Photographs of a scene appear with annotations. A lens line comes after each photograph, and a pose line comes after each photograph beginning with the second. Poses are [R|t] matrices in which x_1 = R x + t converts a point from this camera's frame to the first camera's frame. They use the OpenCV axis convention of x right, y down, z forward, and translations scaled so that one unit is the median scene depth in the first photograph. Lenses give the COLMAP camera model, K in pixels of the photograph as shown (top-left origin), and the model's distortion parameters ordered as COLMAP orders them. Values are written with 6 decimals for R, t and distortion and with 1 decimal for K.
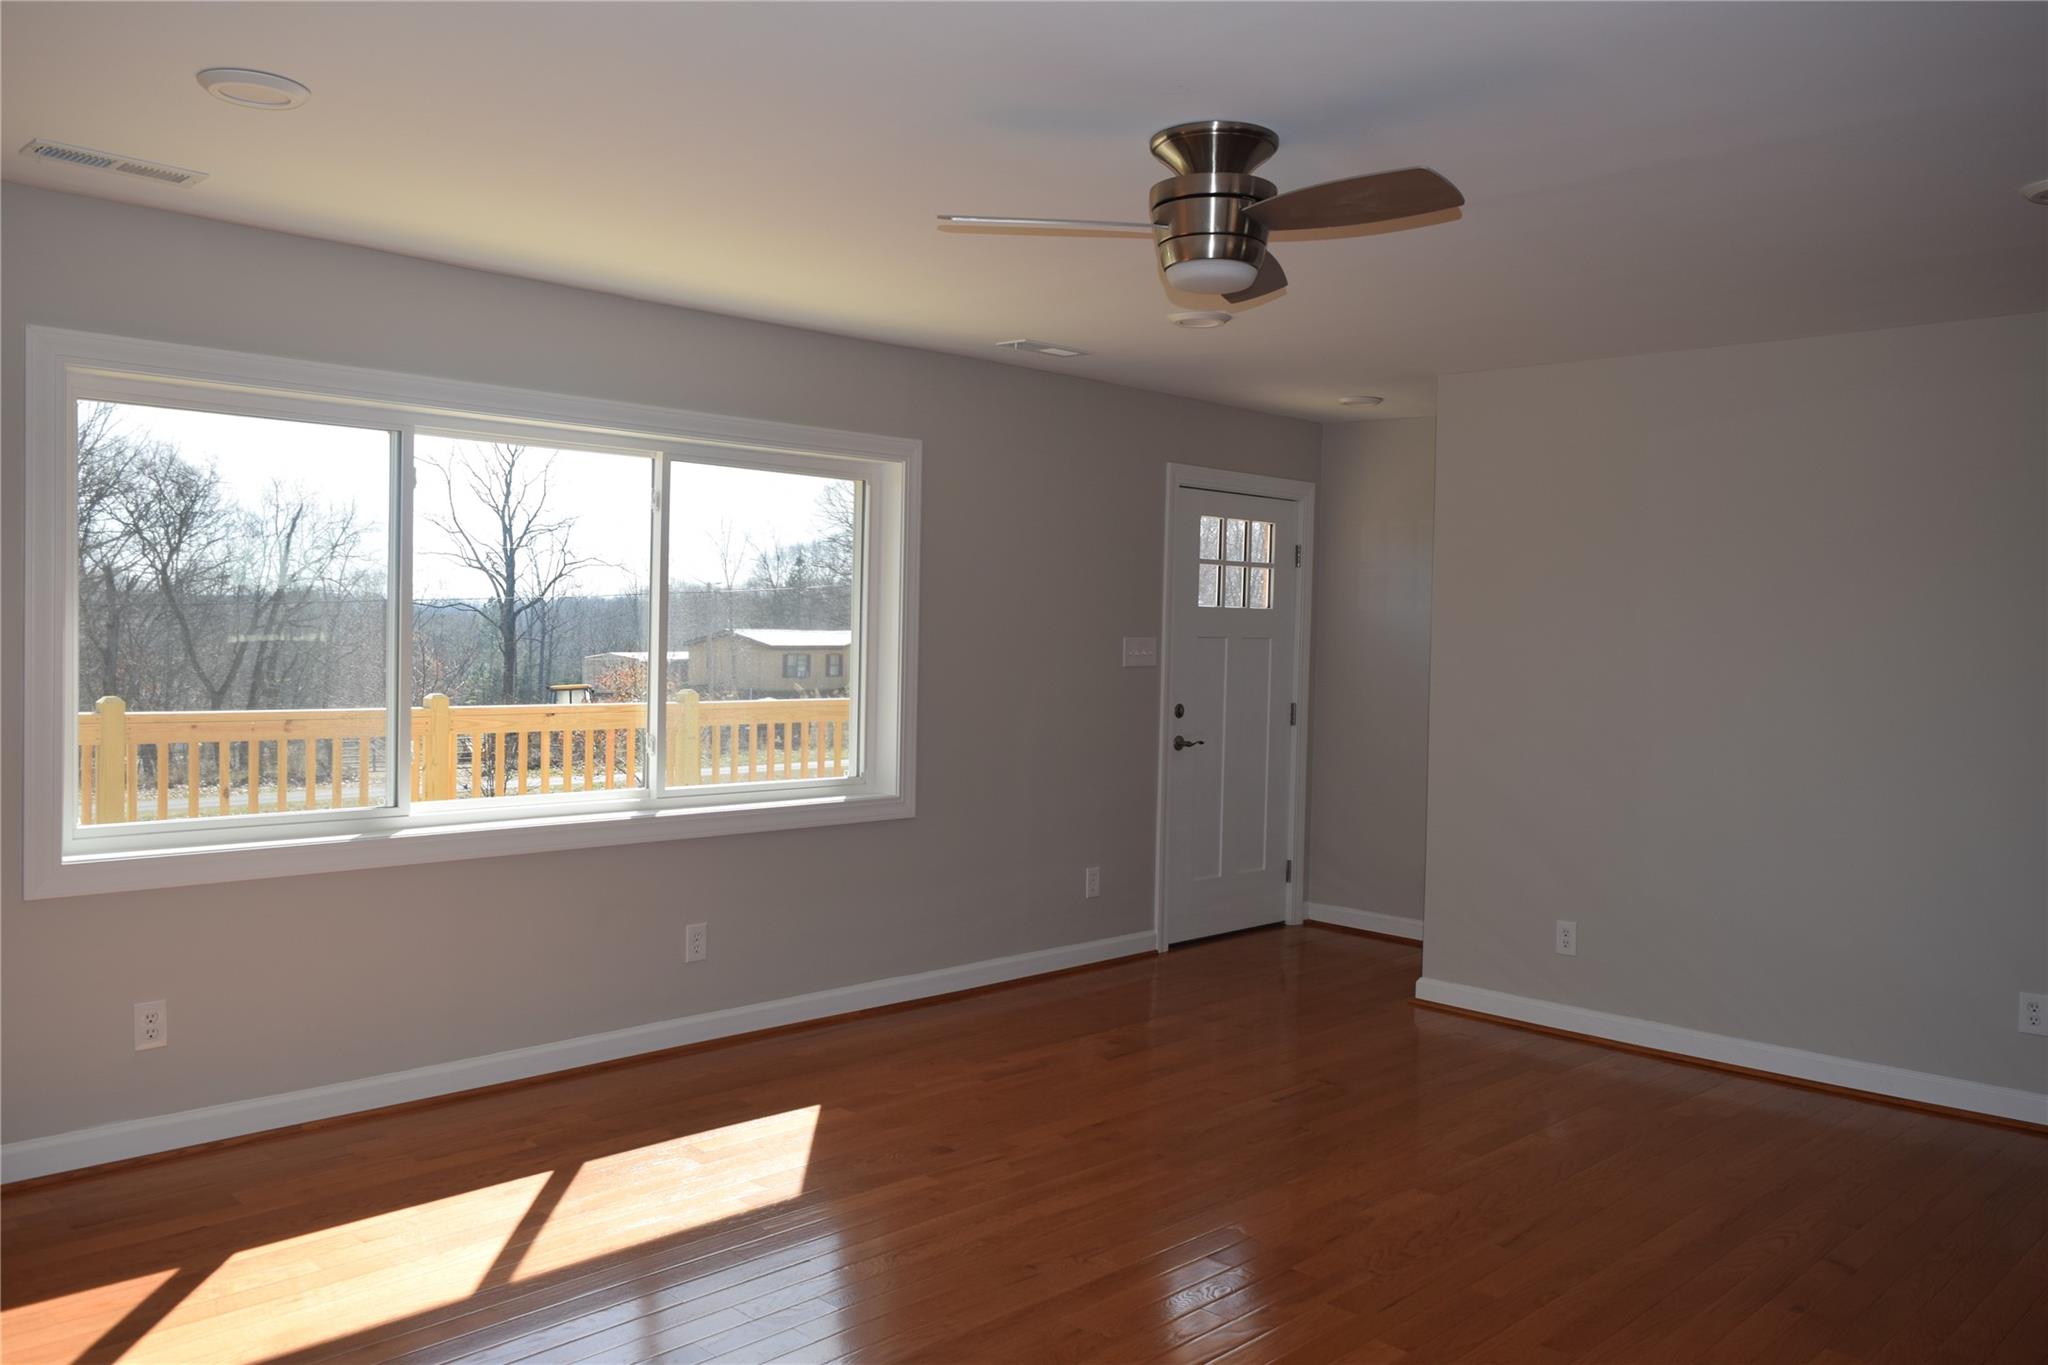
lens RADIAL K [[1590.3, 0, 1007.3], [0, 1590.3, 678.4], [0, 0, 1]] dist [-0.020842, 0.004593]
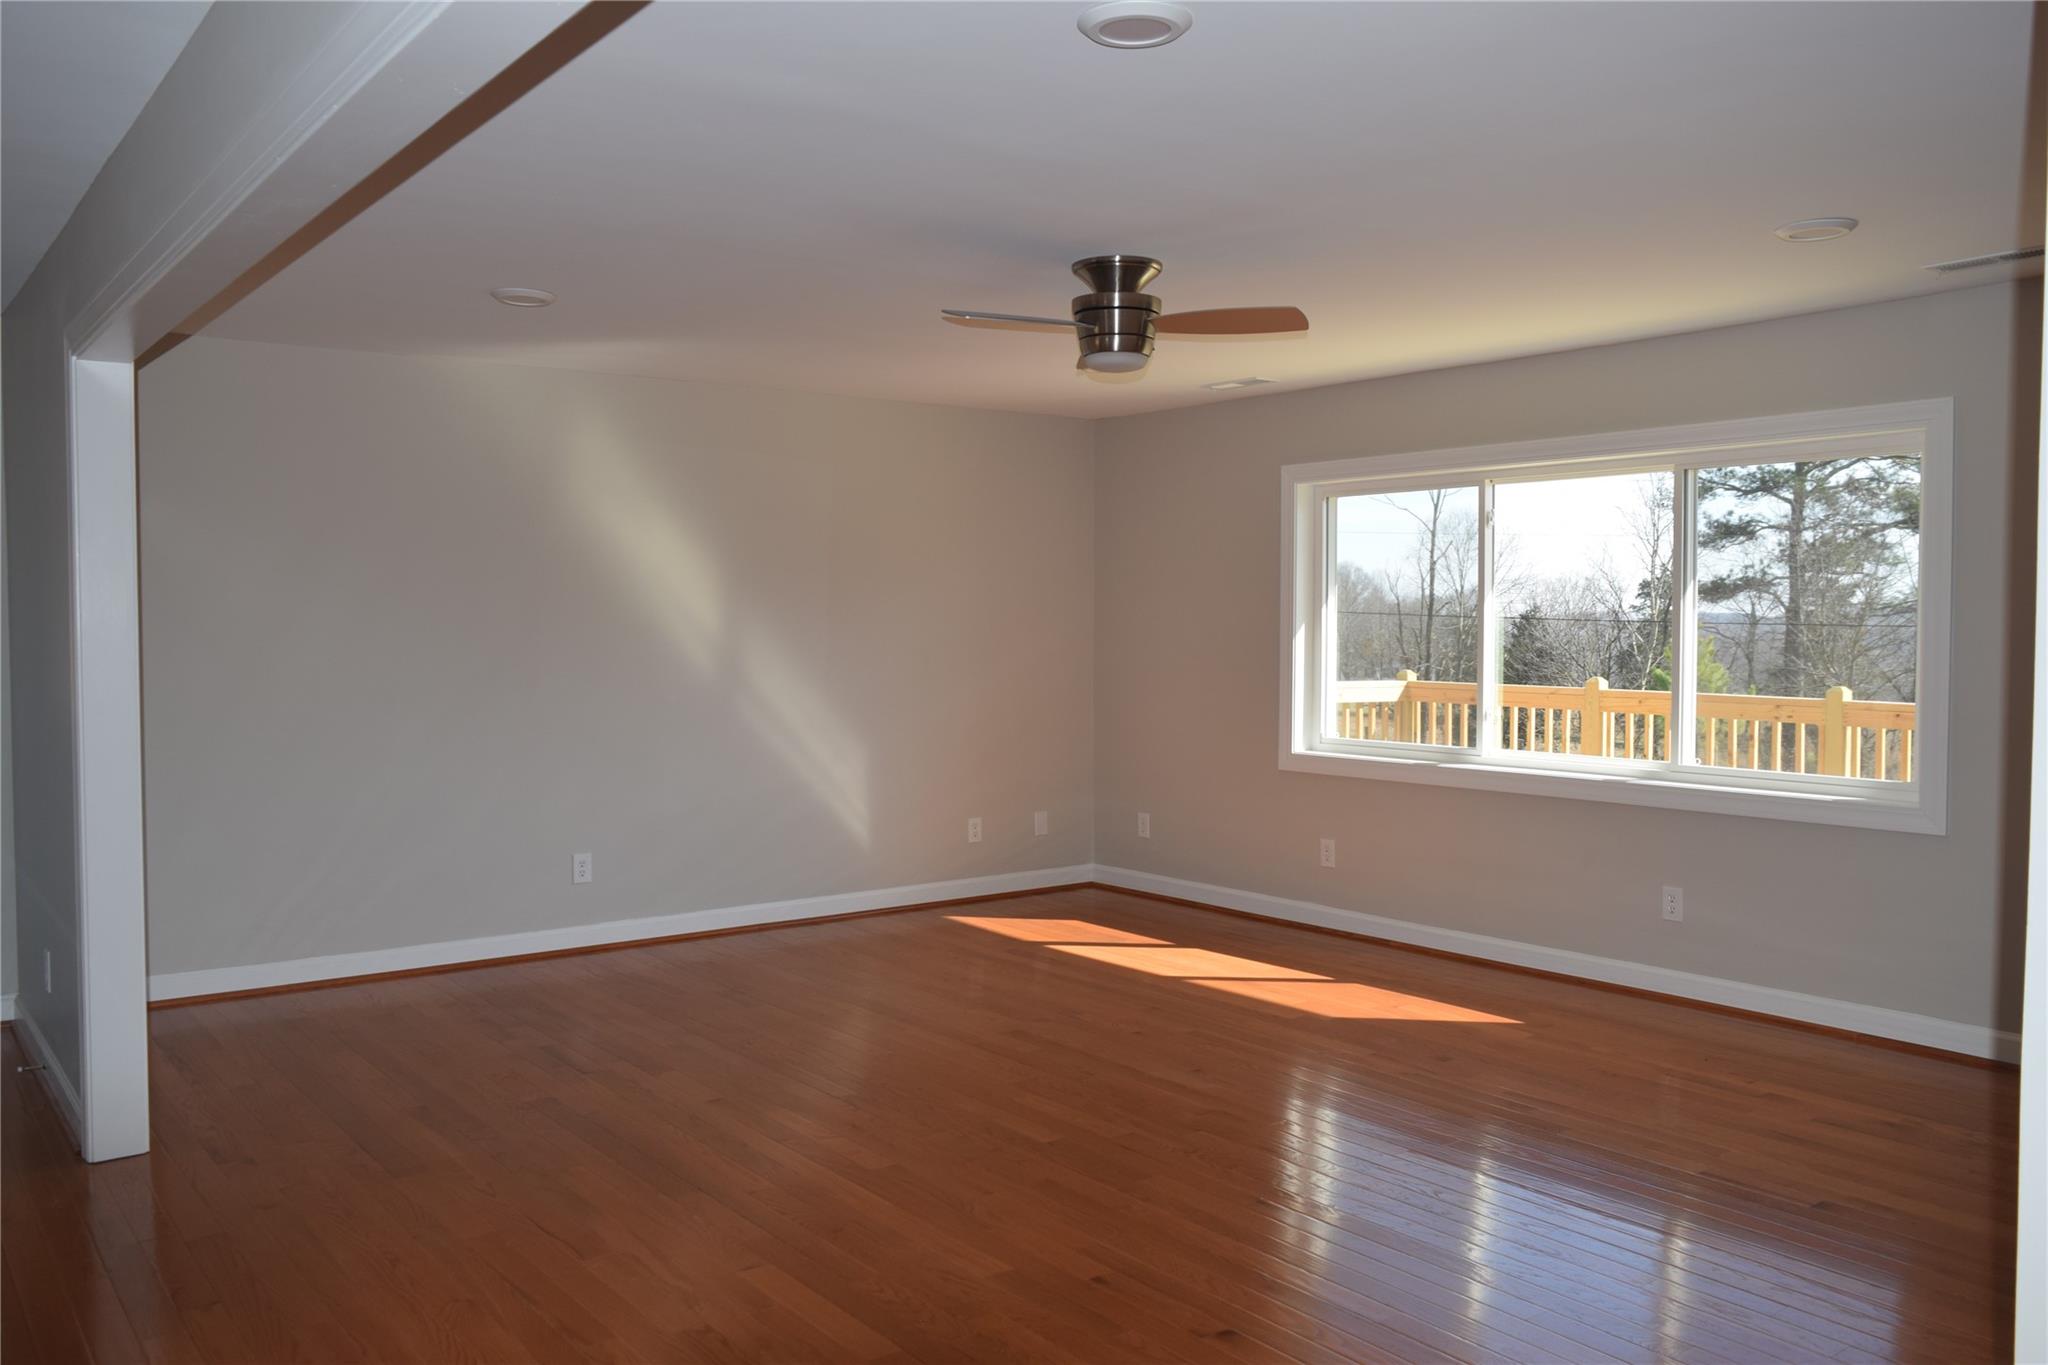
lens RADIAL K [[1590.3, 0, 1007.3], [0, 1590.3, 678.4], [0, 0, 1]] dist [-0.020842, 0.004593]
pose [[-0.117877, 0.025666, -0.992696, 1.225979], [-0.032440, 0.999033, 0.029682, -0.013140], [0.992498, 0.035702, -0.116930, 0.845050]]
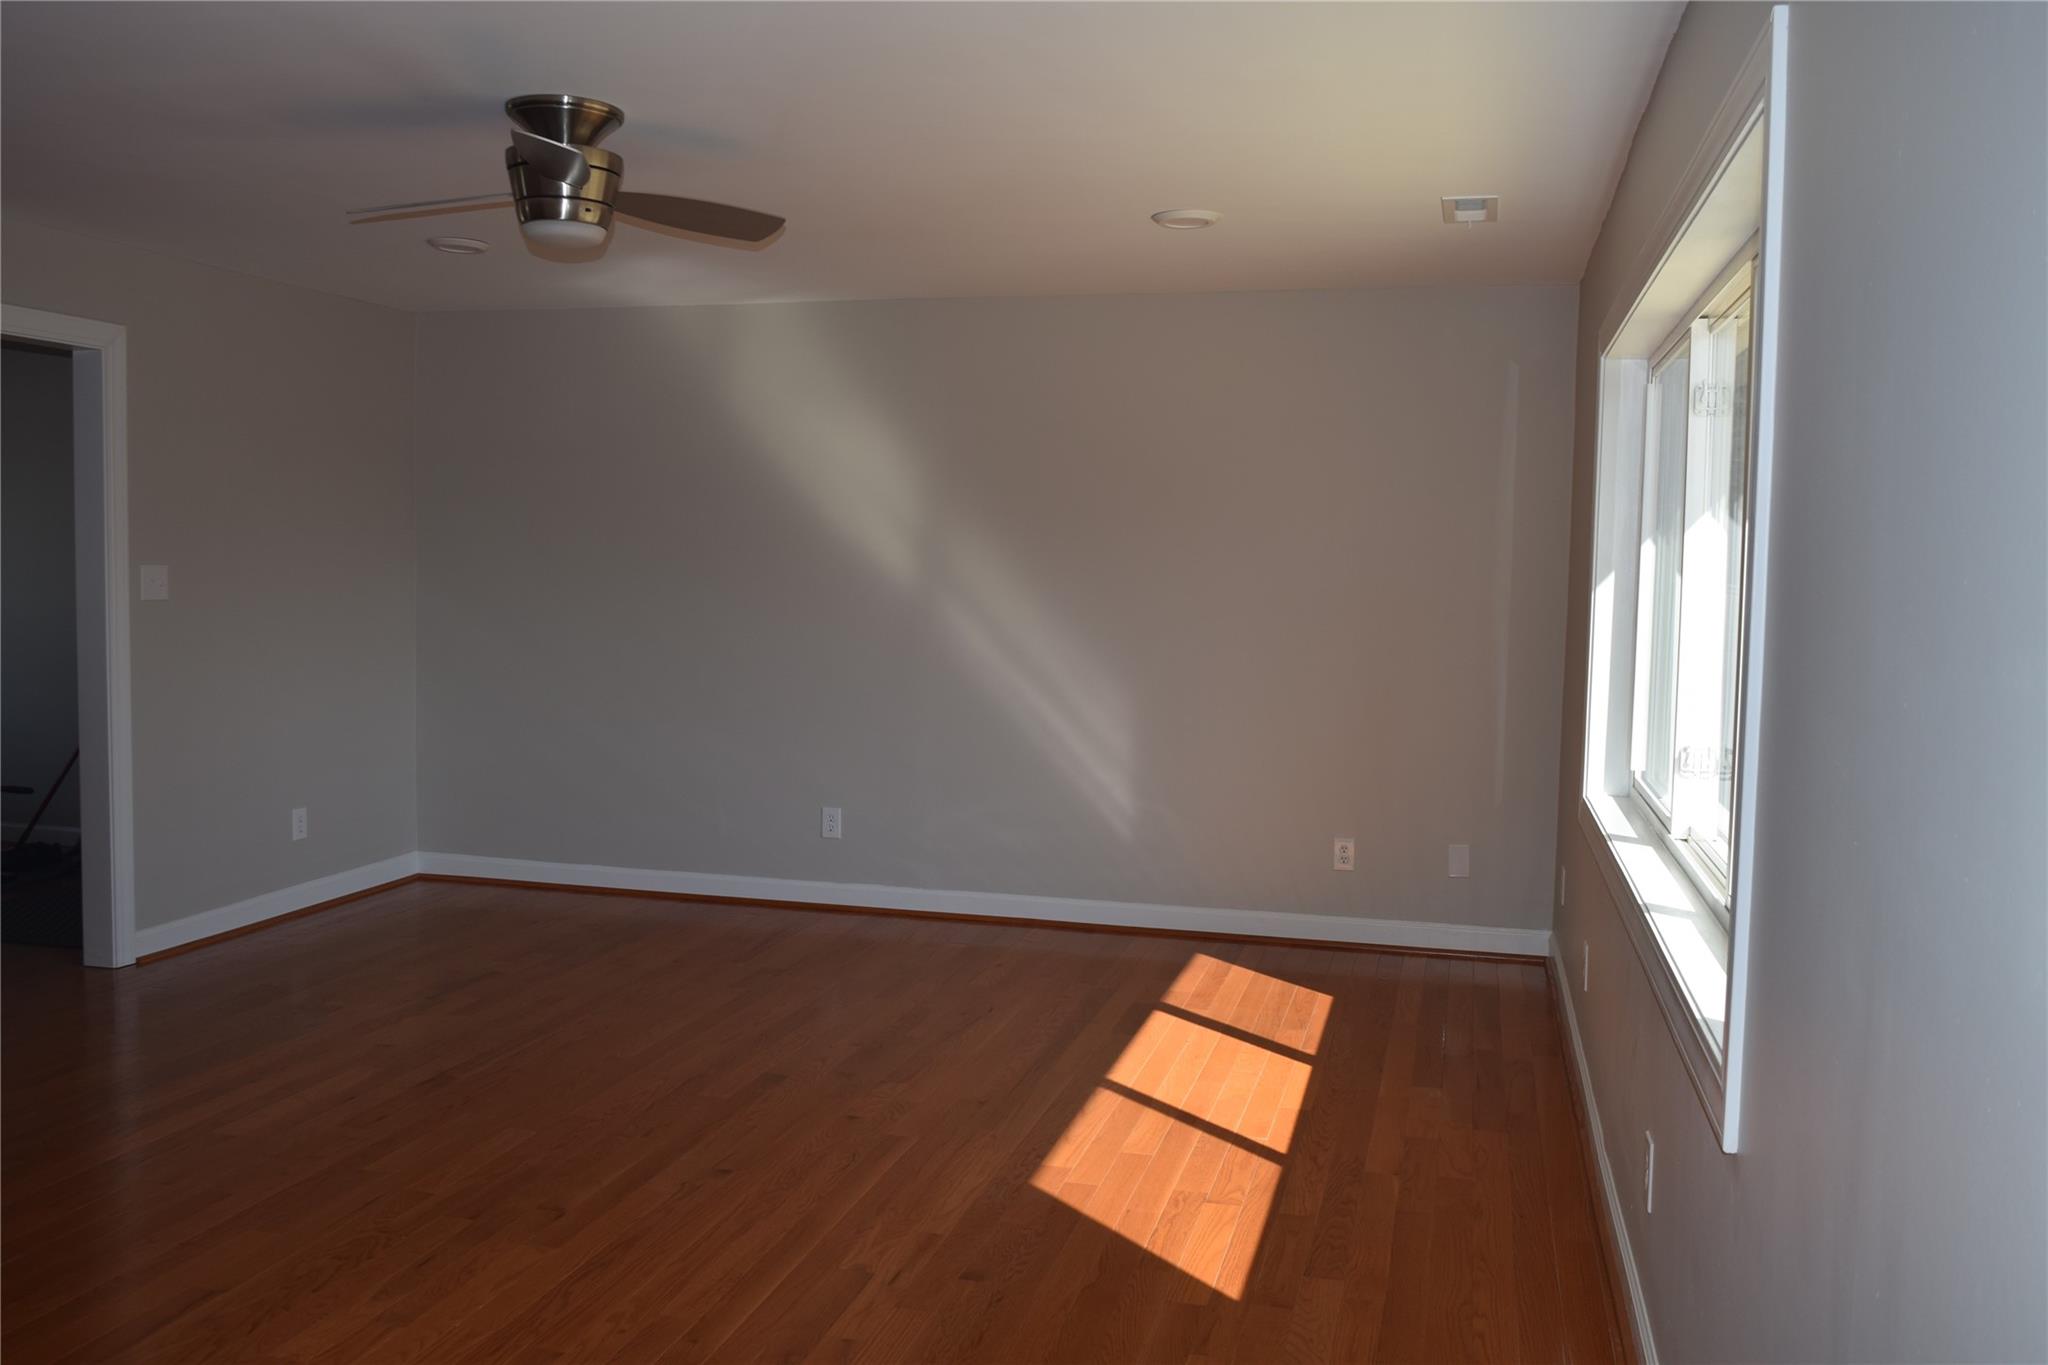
lens RADIAL K [[1670.1, 0, 1024.0], [0, 1670.1, 682.5], [0, 0, 1]] dist [-0.005294, -0.009194]
pose [[-0.857211, 0.007545, -0.514909, 0.353356], [-0.043683, 0.995223, 0.087305, -0.048301], [0.513109, 0.097332, -0.852787, 1.724393]]
